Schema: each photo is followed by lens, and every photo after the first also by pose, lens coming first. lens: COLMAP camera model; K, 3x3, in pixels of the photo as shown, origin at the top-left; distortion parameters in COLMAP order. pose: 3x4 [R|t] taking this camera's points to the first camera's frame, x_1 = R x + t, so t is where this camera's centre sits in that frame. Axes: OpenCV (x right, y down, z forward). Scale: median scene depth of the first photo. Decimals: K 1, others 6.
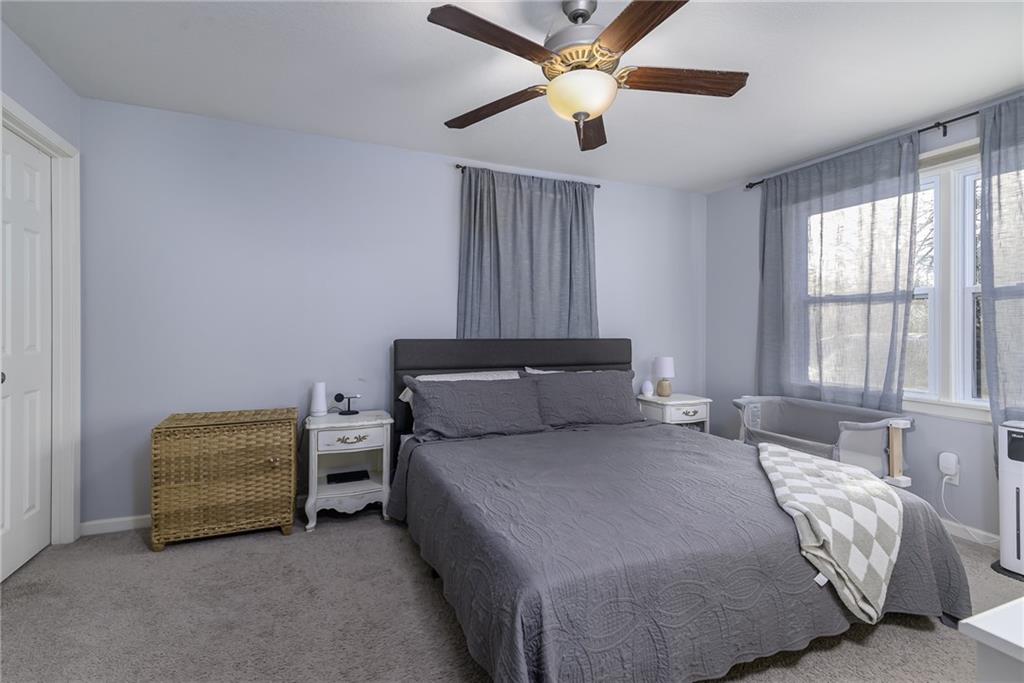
lens RADIAL K [[461.7, 0, 512.7], [0, 461.7, 333.0], [0, 0, 1]] dist [0.005081, 0.000482]
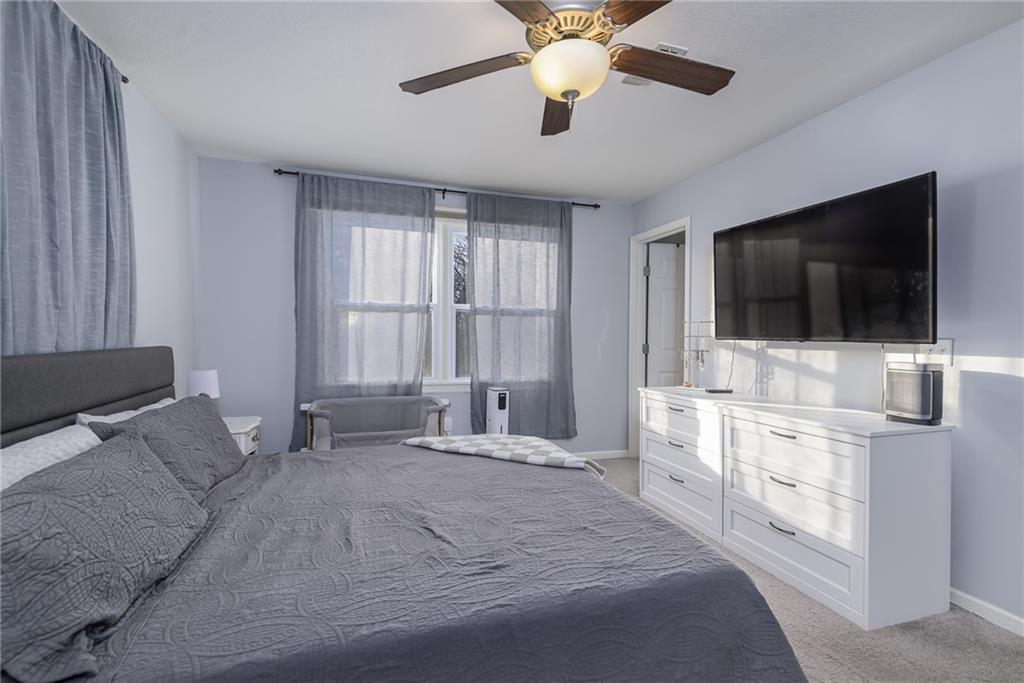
lens RADIAL K [[461.7, 0, 513.0], [0, 461.7, 343.6], [0, 0, 1]] dist [0.005081, 0.000482]
pose [[0.089350, -0.022295, 0.995751, -0.433577], [0.001868, 0.999751, 0.022217, -0.005761], [-0.995999, -0.000125, 0.089369, 0.585652]]
